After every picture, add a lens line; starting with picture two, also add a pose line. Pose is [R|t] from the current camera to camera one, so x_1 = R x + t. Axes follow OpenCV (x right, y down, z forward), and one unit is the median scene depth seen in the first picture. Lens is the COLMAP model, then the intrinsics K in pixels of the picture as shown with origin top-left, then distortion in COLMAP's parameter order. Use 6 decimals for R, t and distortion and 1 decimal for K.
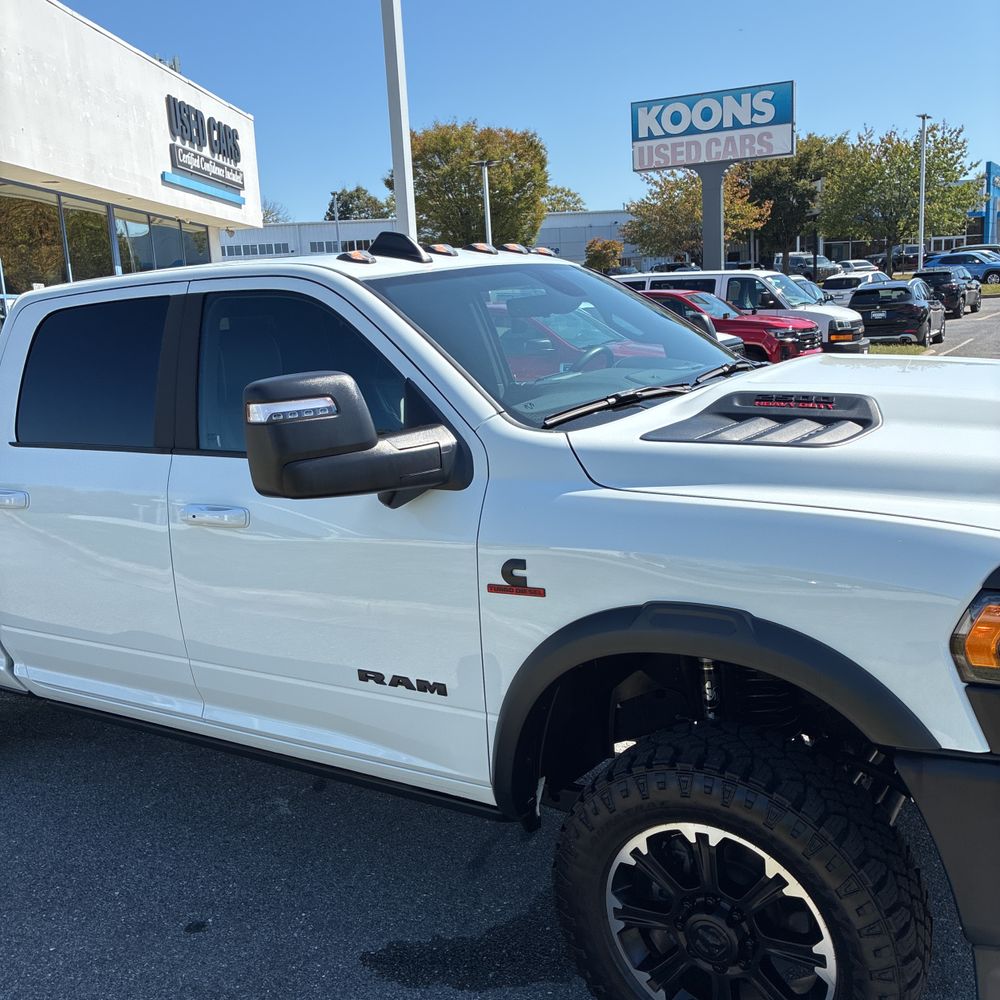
lens RADIAL K [[1019.3, 0, 494.7], [0, 1019.3, 499.3], [0, 0, 1]] dist [0.025026, -0.008565]
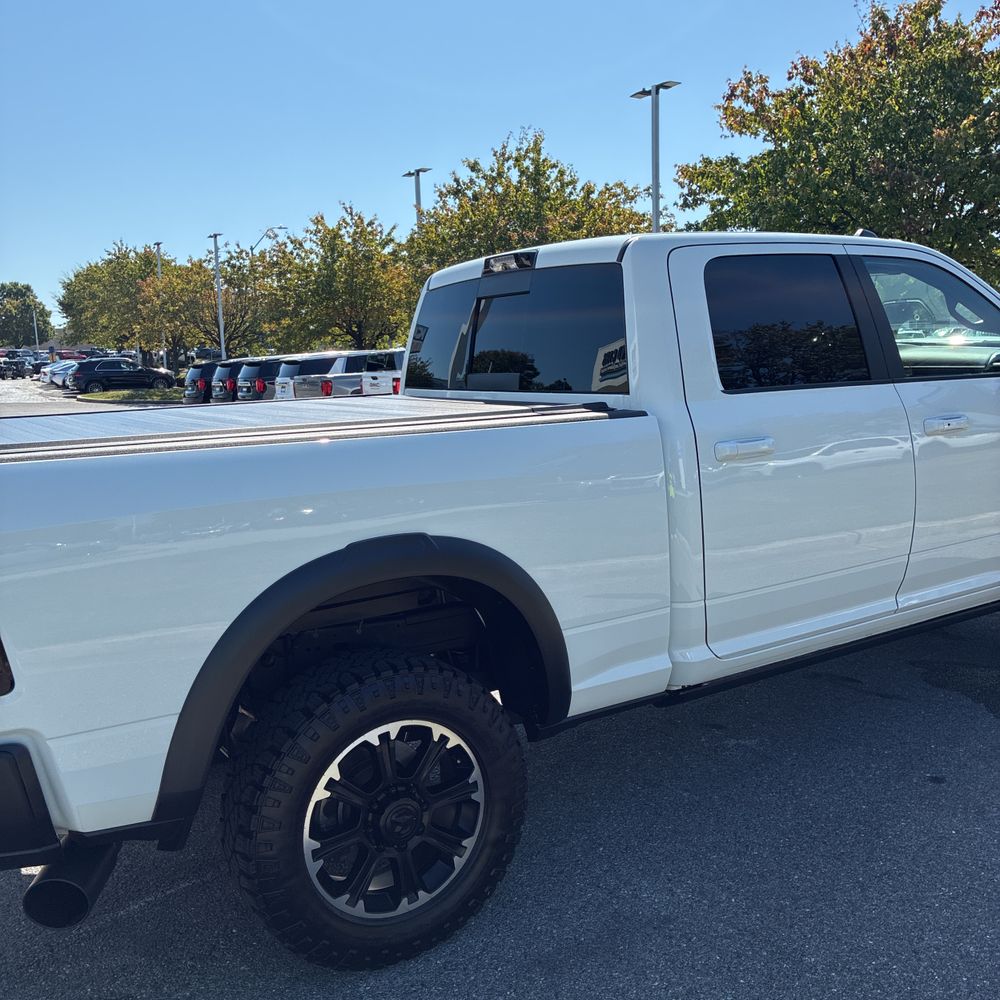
lens RADIAL K [[1027.9, 0, 493.1], [0, 1027.9, 498.7], [0, 0, 1]] dist [0.010601, 0.001392]
pose [[0.427041, -0.074030, 0.901197, -1.616939], [0.187701, 0.982191, -0.008260, 0.011326], [-0.884536, 0.172683, 0.433331, 0.910572]]
